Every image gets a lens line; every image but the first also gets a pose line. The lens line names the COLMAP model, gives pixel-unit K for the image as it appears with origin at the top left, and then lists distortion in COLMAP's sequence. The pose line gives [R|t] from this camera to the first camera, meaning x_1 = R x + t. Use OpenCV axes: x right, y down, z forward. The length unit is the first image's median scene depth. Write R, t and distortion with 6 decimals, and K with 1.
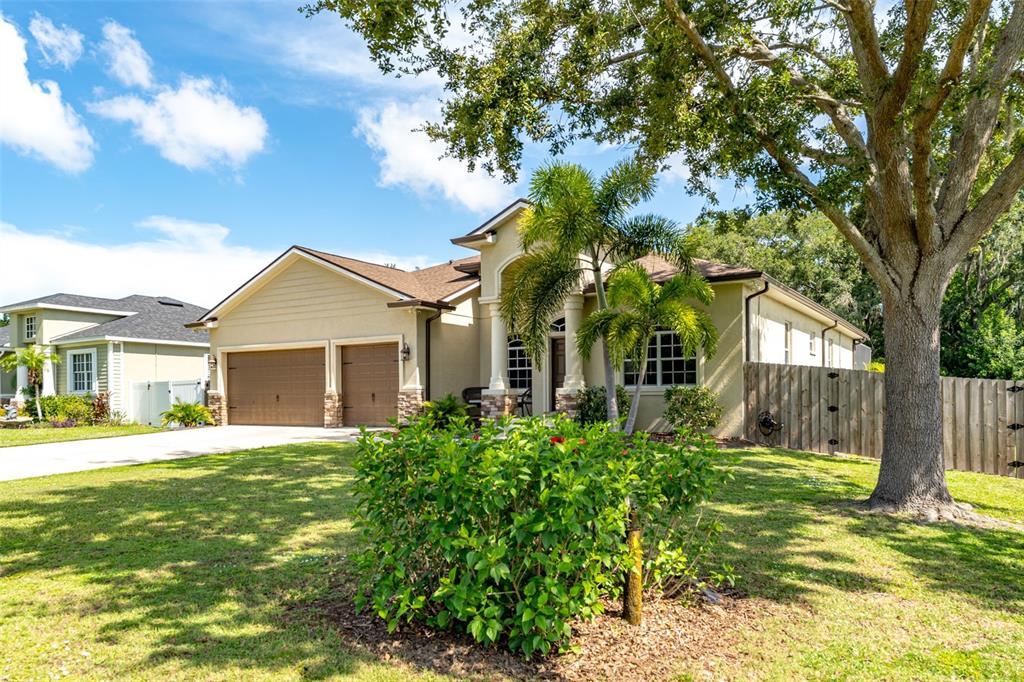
lens RADIAL K [[778.7, 0, 506.1], [0, 778.7, 421.4], [0, 0, 1]] dist [-0.000622, 0.000301]
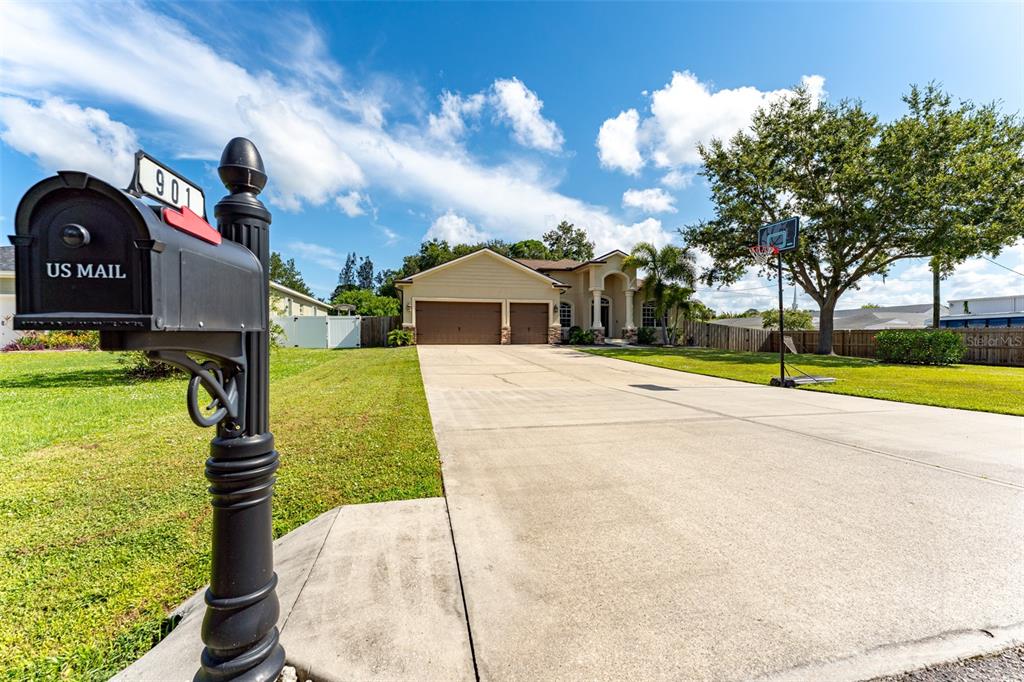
lens RADIAL K [[425.4, 0, 512.0], [0, 425.4, 341.0], [0, 0, 1]] dist [-0.000926, -0.000023]
pose [[0.669778, -0.005167, 0.742543, -1.080730], [0.014897, 0.999868, -0.006480, 0.006270], [-0.742412, 0.015402, 0.669767, 0.306283]]
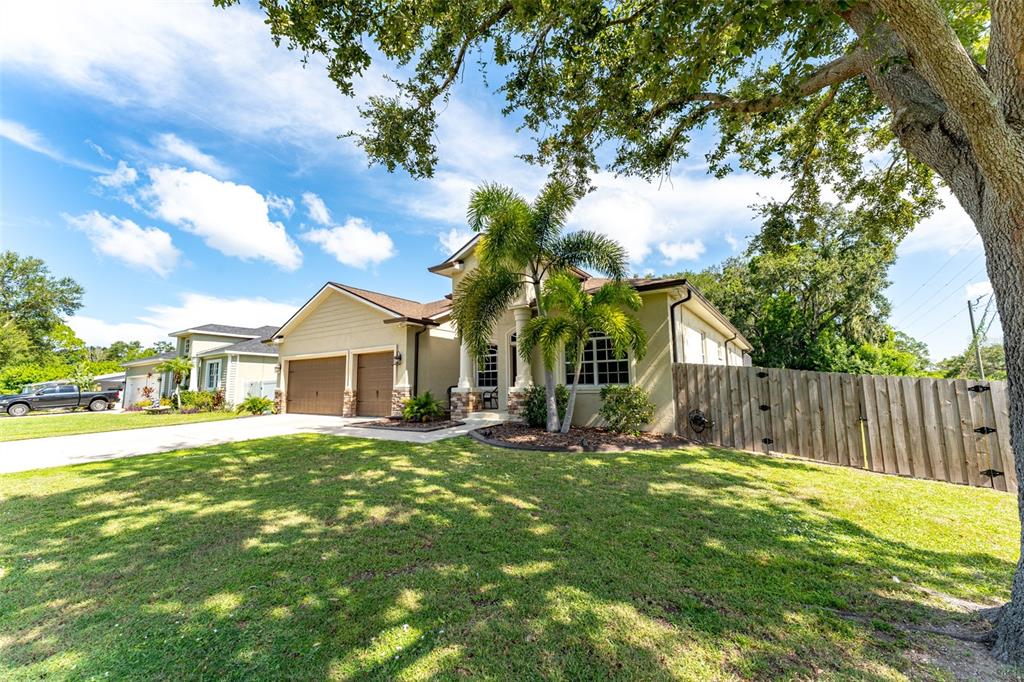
lens RADIAL K [[425.4, 0, 512.0], [0, 425.4, 341.0], [0, 0, 1]] dist [-0.000926, -0.000023]
pose [[0.999410, -0.006373, -0.033747, 0.080703], [0.001518, 0.989866, -0.141999, -0.017949], [0.034310, 0.141864, 0.989291, 0.315970]]
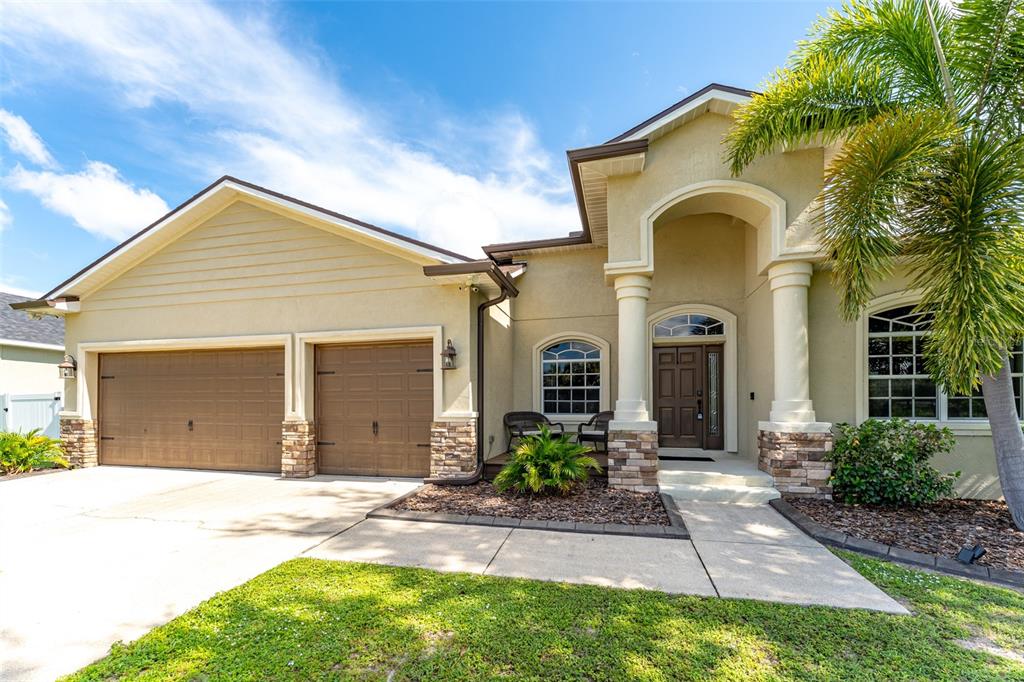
lens RADIAL K [[428.0, 0, 512.3], [0, 428.0, 407.3], [0, 0, 1]] dist [0.001205, 0.000069]
pose [[0.939063, 0.006564, 0.343682, -0.195447], [0.003295, 0.999600, -0.028094, -0.039870], [-0.343729, 0.027515, 0.938666, 0.679630]]
